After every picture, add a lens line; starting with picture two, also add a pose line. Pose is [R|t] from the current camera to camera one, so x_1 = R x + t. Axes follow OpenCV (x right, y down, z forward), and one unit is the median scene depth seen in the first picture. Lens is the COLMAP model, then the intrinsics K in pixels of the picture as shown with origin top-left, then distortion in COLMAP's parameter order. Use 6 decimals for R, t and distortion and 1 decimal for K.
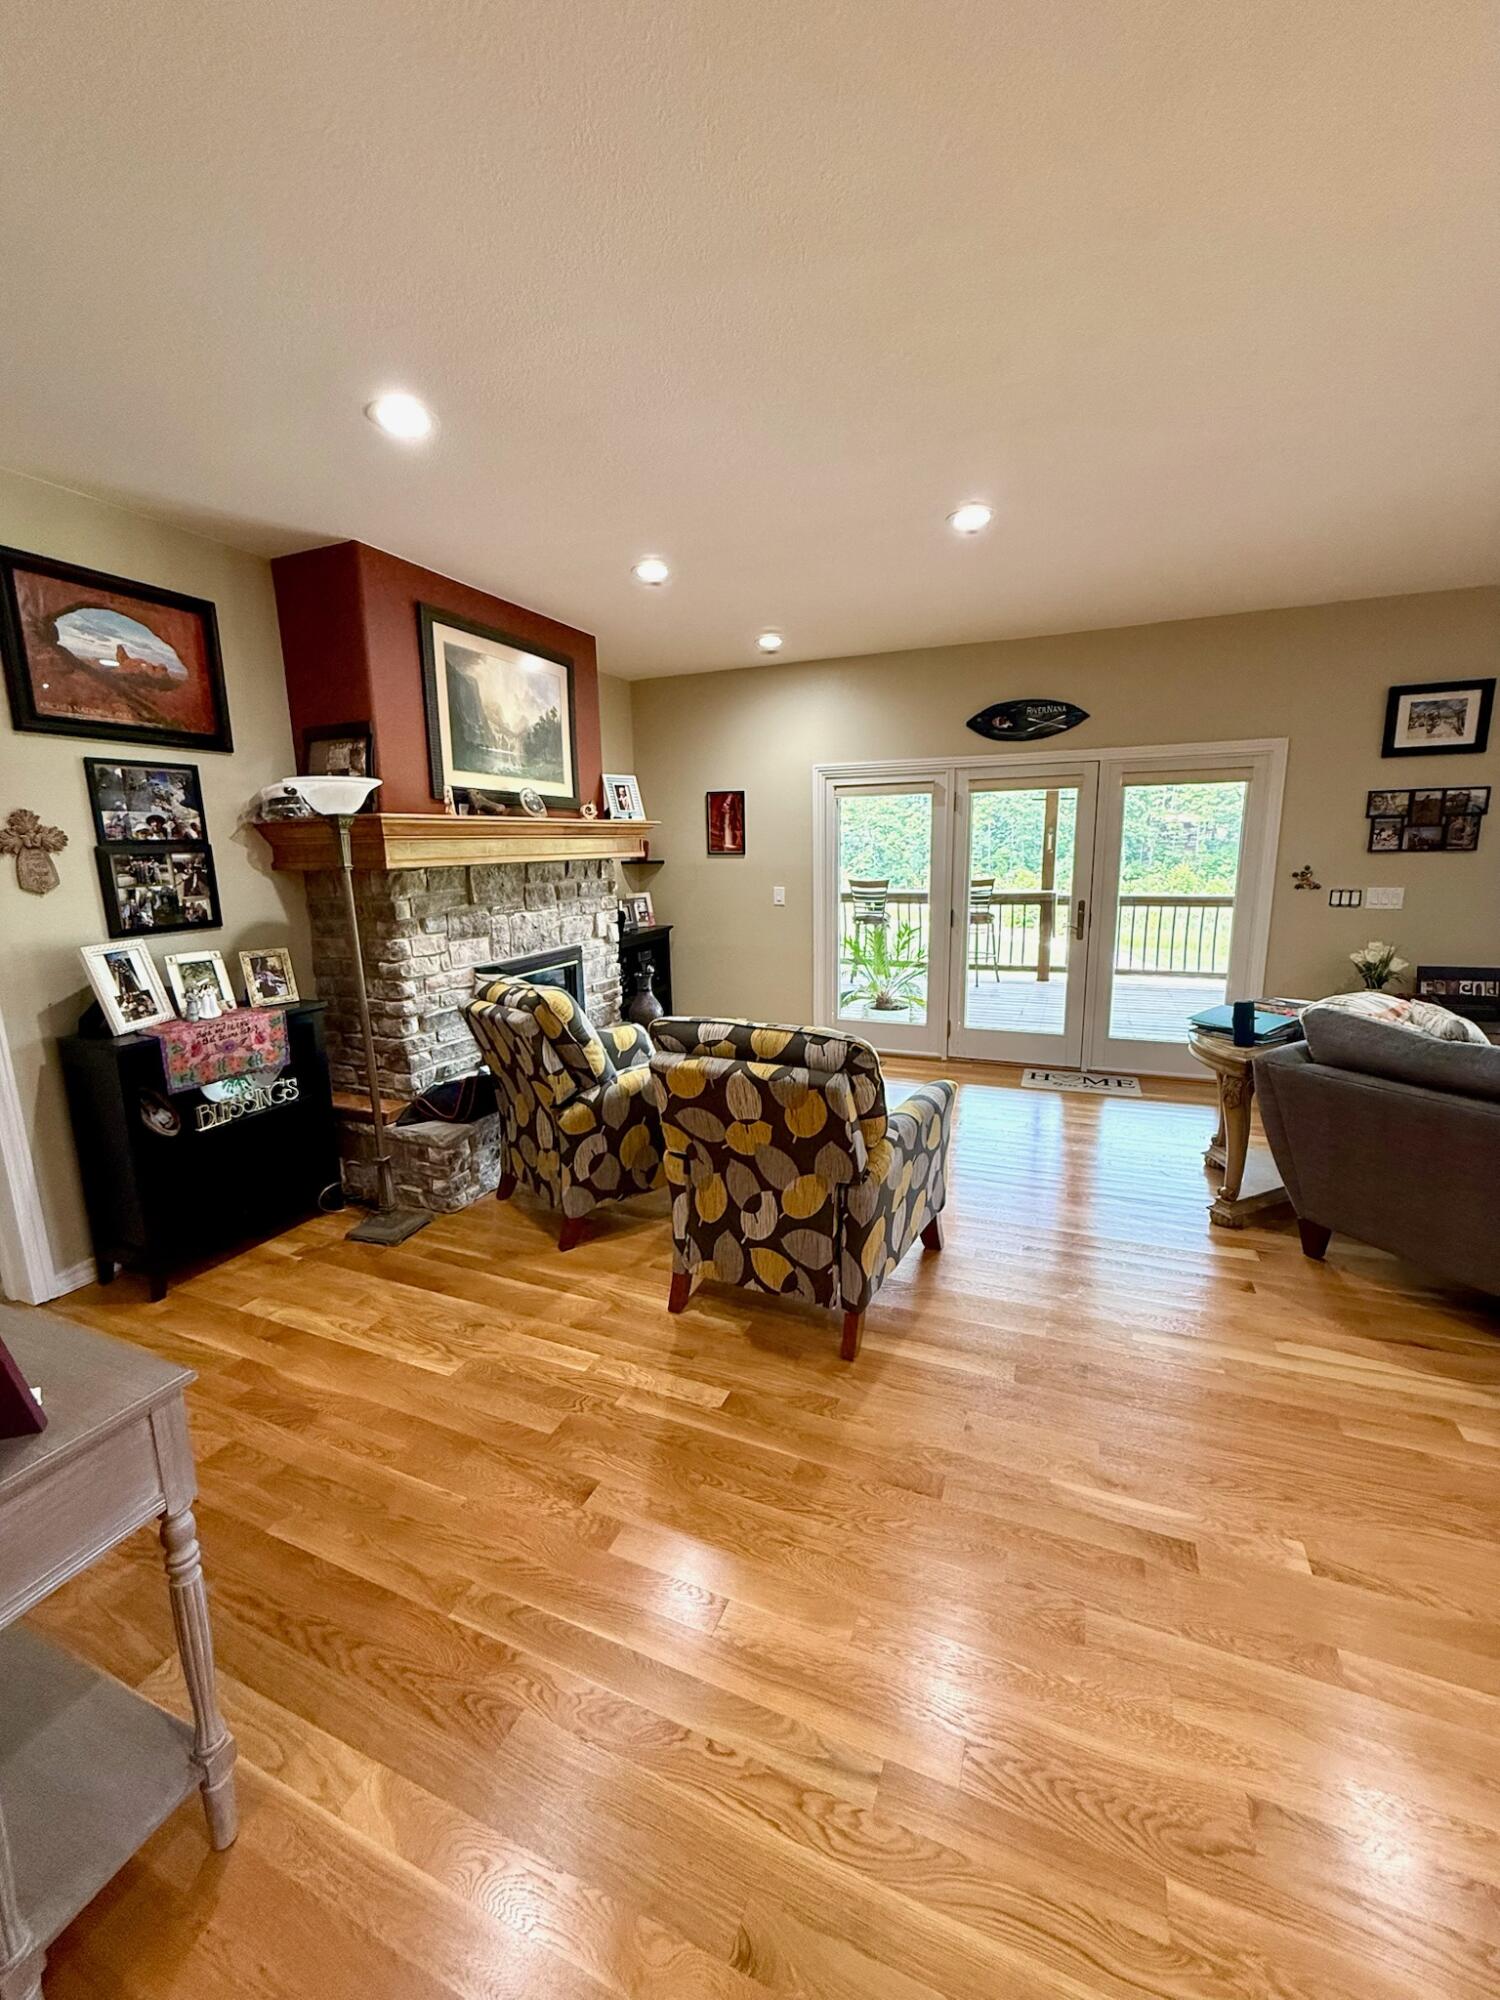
lens RADIAL K [[797.6, 0, 749.9], [0, 797.6, 992.2], [0, 0, 1]] dist [0.001731, -0.000017]
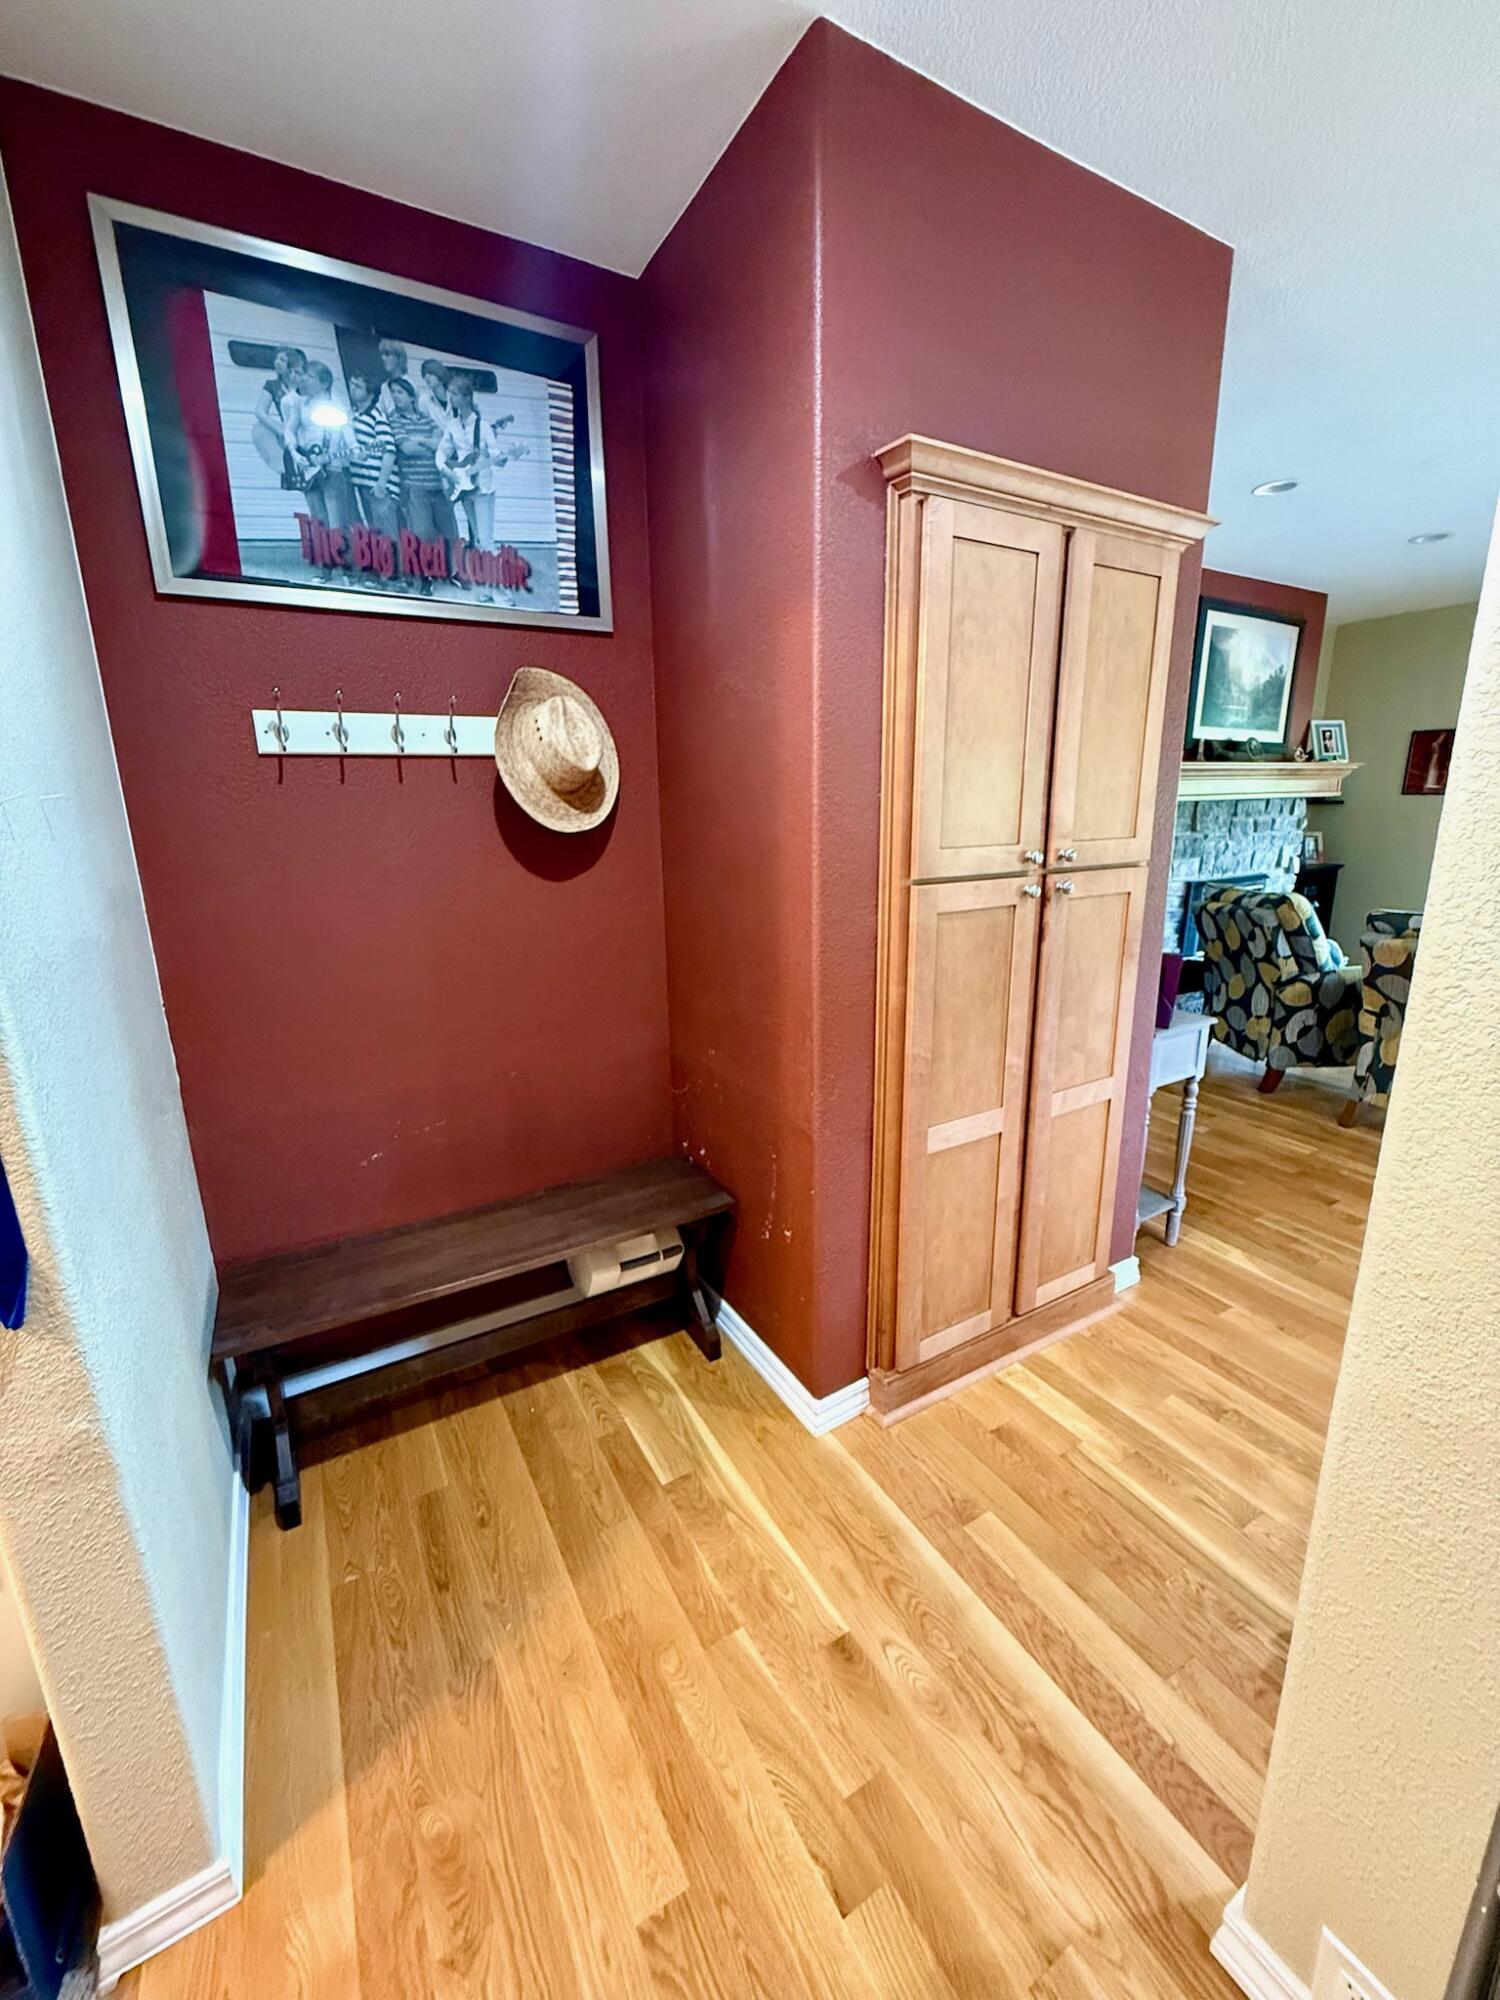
lens RADIAL K [[797.6, 0, 749.9], [0, 797.6, 992.2], [0, 0, 1]] dist [0.001731, -0.000017]
pose [[0.798150, 0.146257, -0.584437, -0.128479], [-0.107717, 0.989097, 0.100418, 0.091924], [0.592751, -0.017195, 0.805202, -0.455146]]
